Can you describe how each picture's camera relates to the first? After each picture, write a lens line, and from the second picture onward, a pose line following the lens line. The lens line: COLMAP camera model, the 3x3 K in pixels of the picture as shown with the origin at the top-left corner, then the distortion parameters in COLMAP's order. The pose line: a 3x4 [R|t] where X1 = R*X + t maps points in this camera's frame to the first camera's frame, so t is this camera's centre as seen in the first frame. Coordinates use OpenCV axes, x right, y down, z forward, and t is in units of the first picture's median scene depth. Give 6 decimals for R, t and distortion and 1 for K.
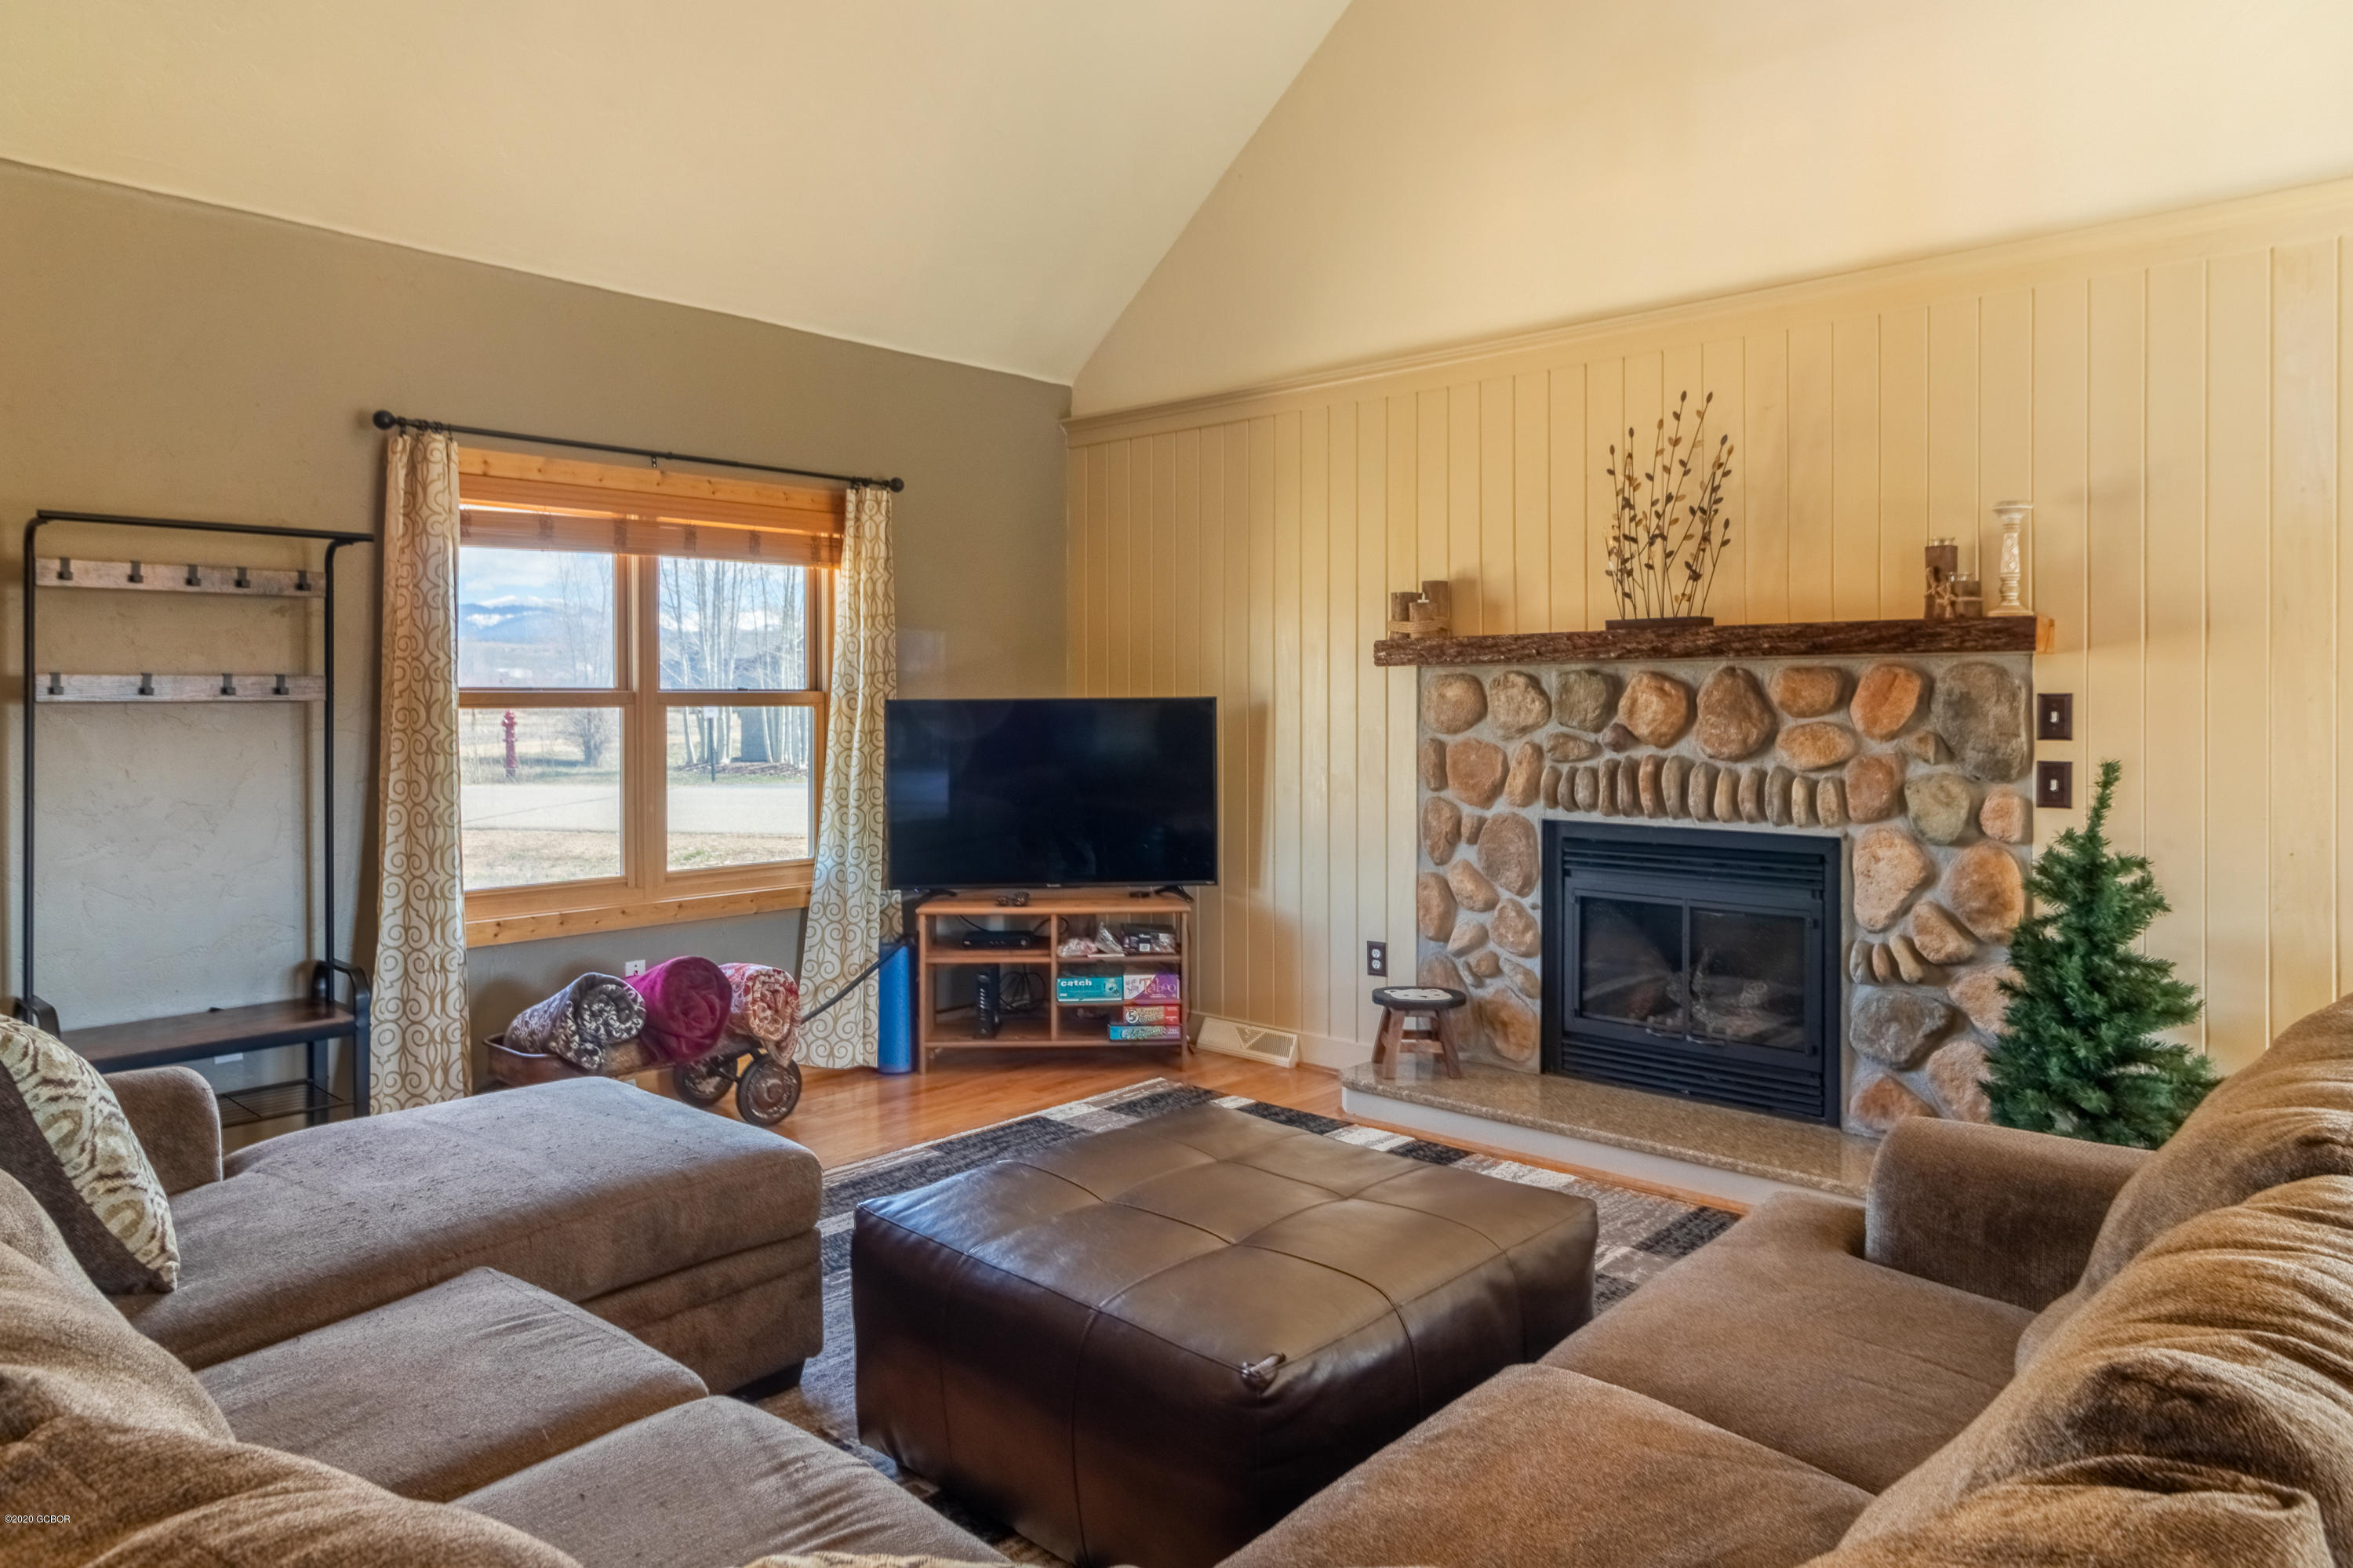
lens RADIAL K [[1519.2, 0, 1237.0], [0, 1519.2, 713.8], [0, 0, 1]] dist [-0.003110, 0.000248]
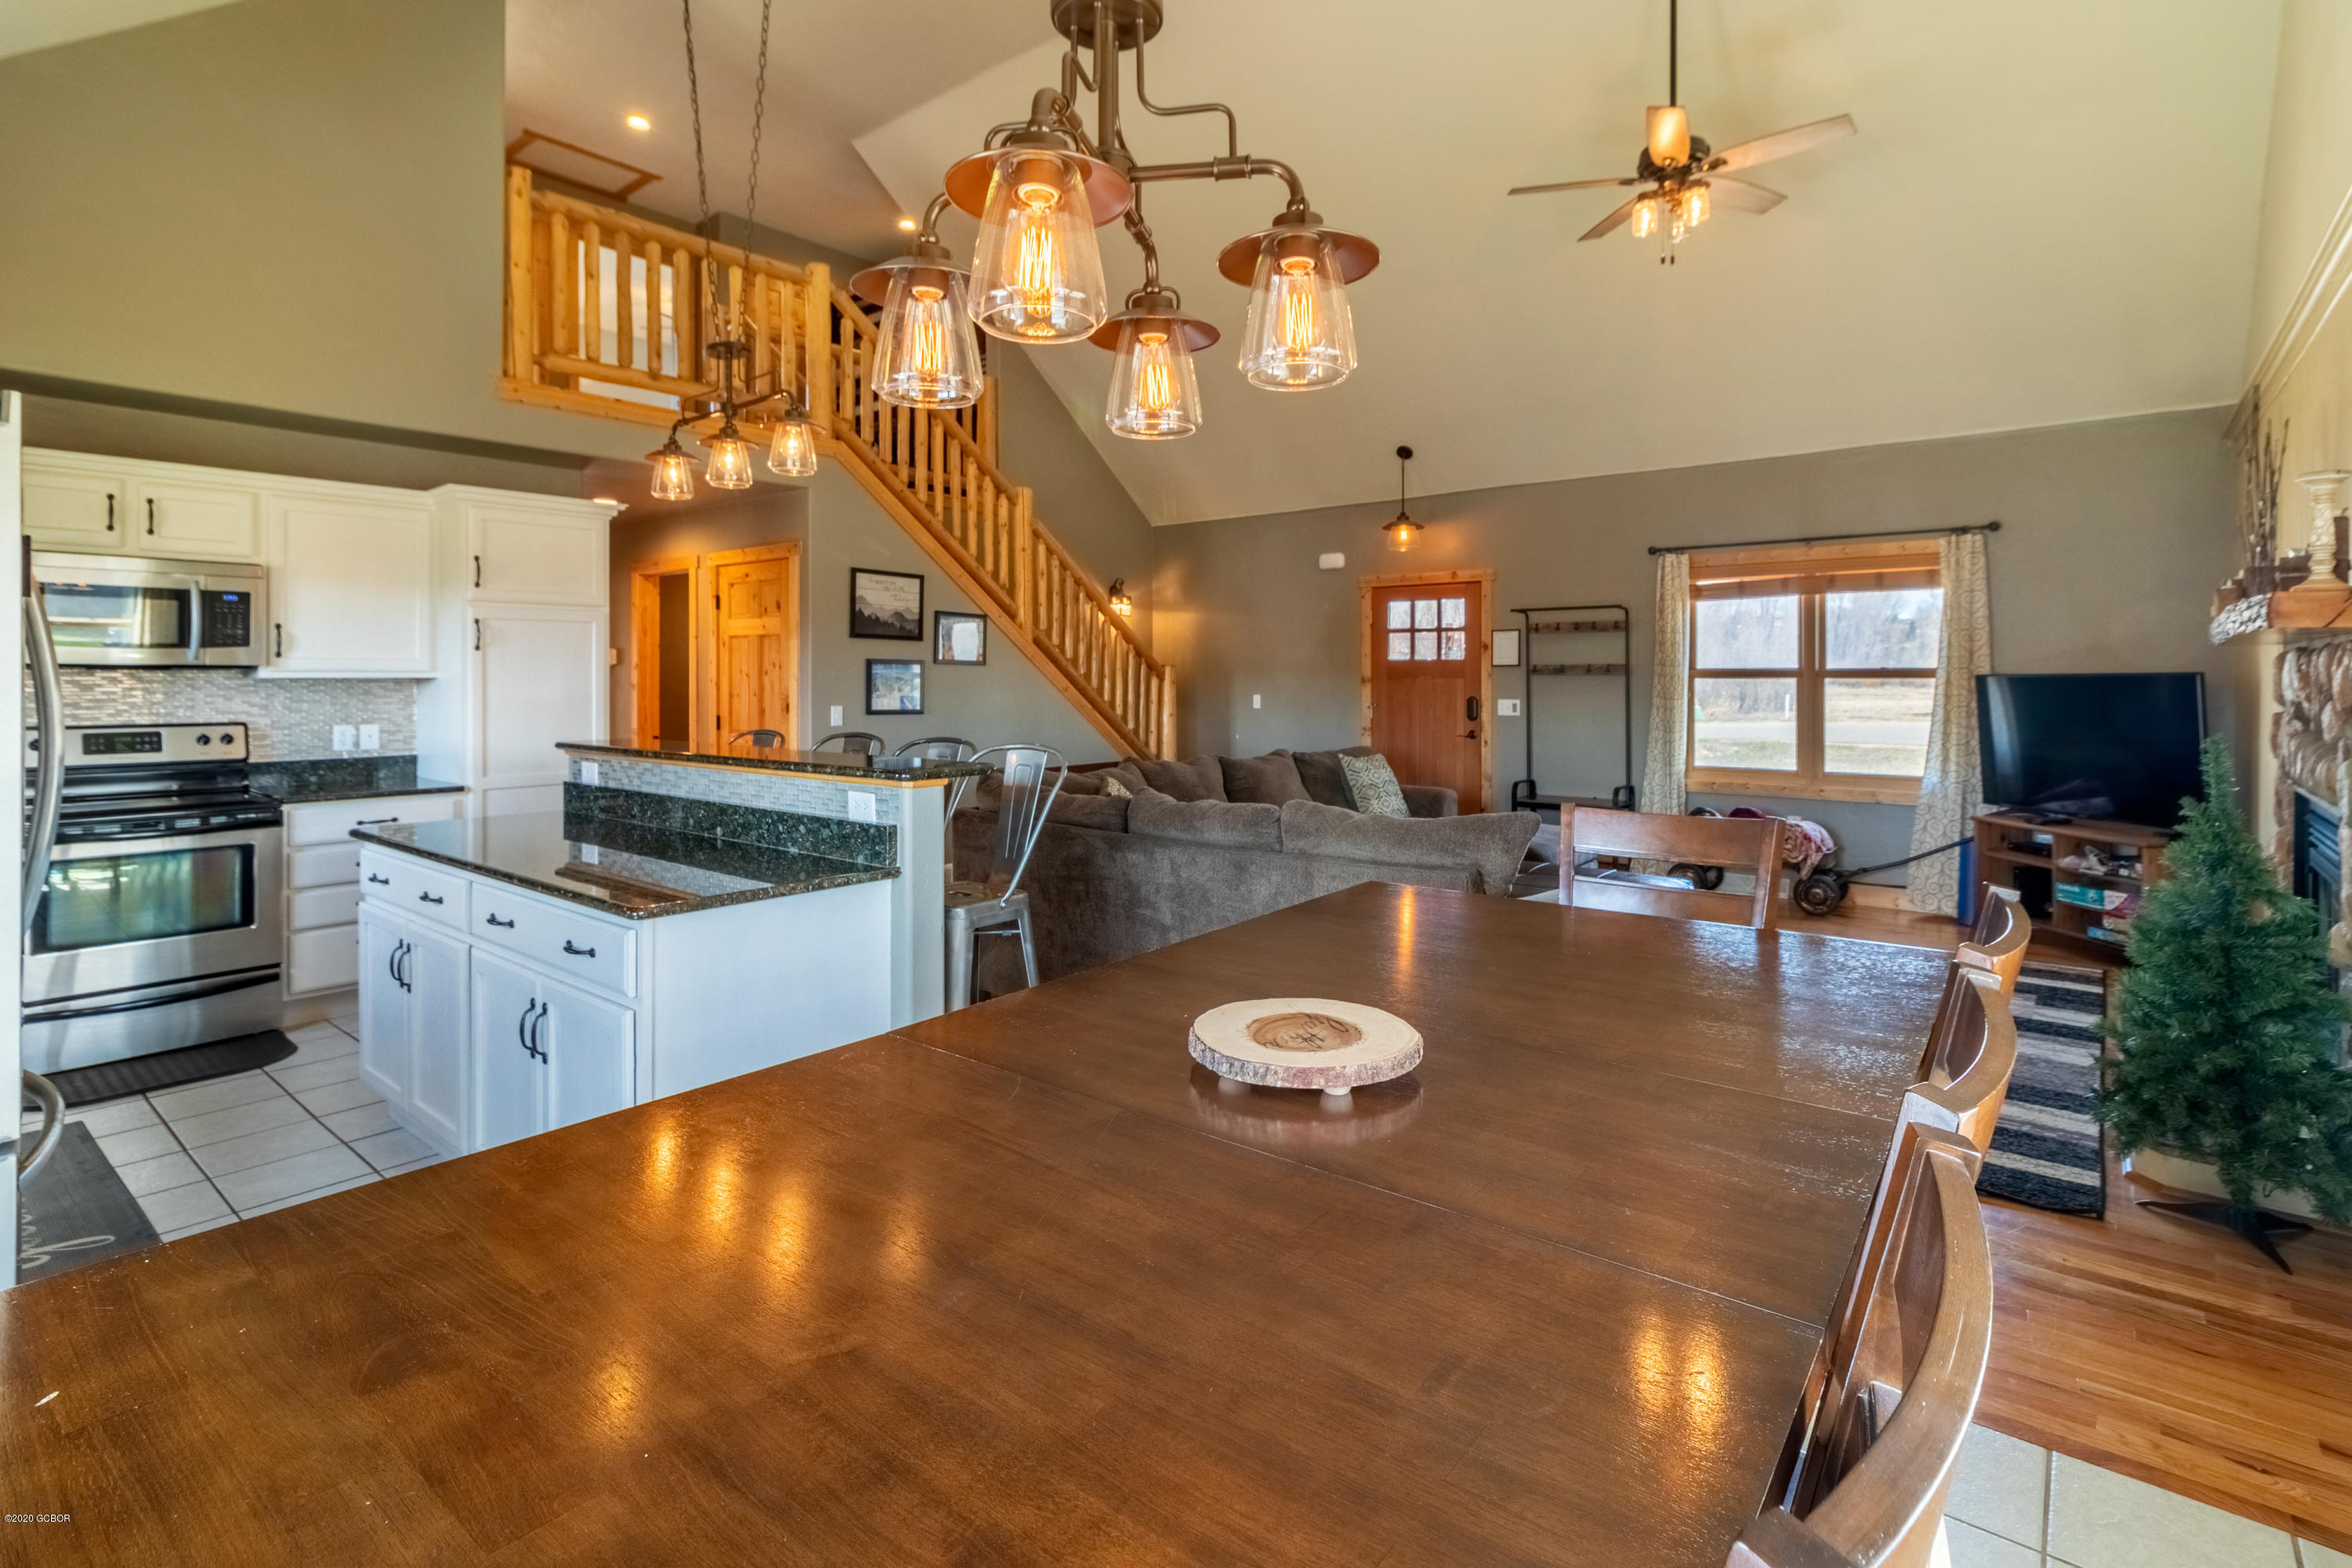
lens RADIAL K [[1103.1, 0, 1212.5], [0, 1103.1, 660.7], [0, 0, 1]] dist [0.000832, 0.001767]
pose [[0.079694, -0.008894, -0.996780, 0.833681], [-0.010409, 0.999898, -0.009754, -0.004945], [0.996765, 0.011152, 0.079593, 0.178312]]
